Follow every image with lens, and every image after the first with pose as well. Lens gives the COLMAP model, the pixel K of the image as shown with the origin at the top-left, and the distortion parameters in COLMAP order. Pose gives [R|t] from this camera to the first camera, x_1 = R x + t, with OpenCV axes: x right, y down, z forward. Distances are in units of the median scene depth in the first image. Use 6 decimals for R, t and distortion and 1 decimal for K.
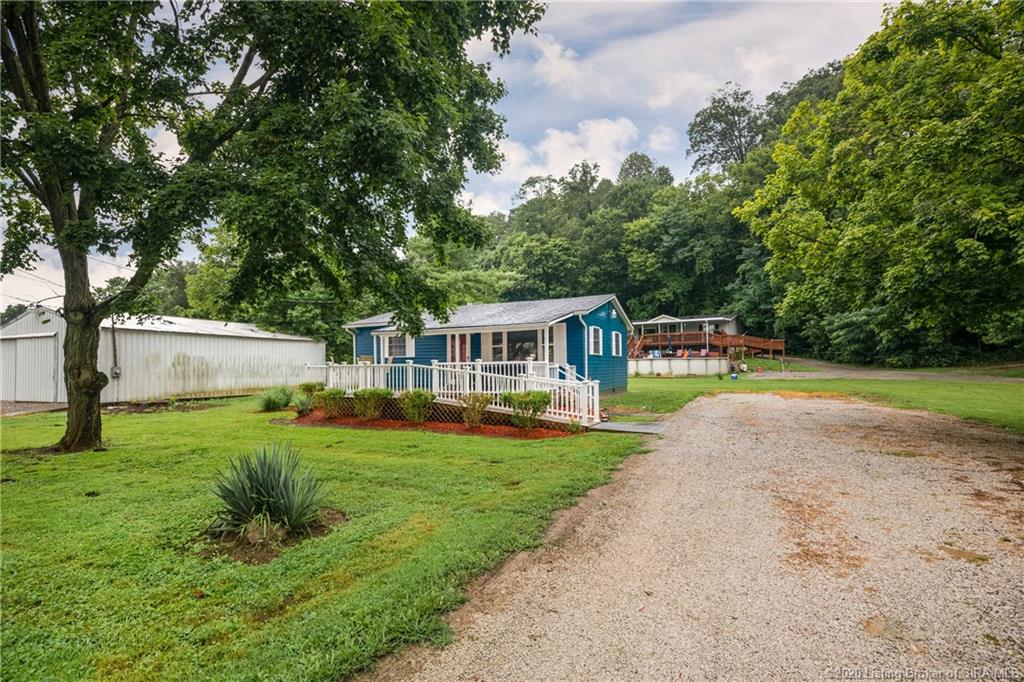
lens RADIAL K [[516.9, 0, 512.0], [0, 516.9, 341.0], [0, 0, 1]] dist [0.003611, 0.000808]
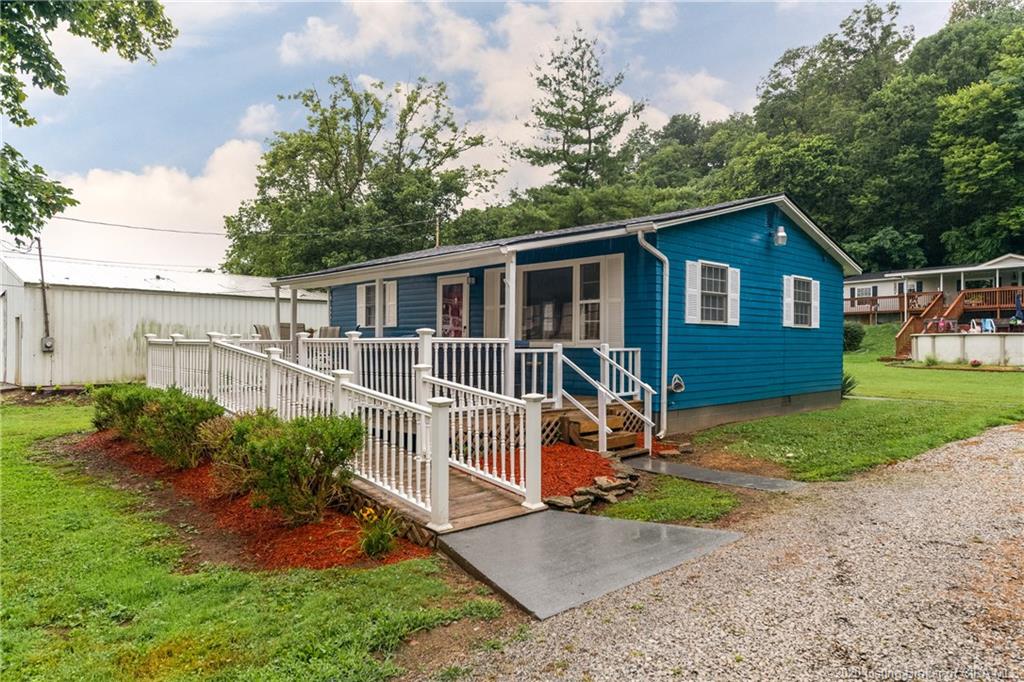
lens RADIAL K [[680.1, 0, 512.0], [0, 680.1, 341.0], [0, 0, 1]] dist [0.010173, -0.001549]
pose [[0.928597, 0.015053, -0.370785, 0.064892], [0.003753, 0.998745, 0.049944, 0.002995], [0.371071, -0.047770, 0.927375, 0.113402]]
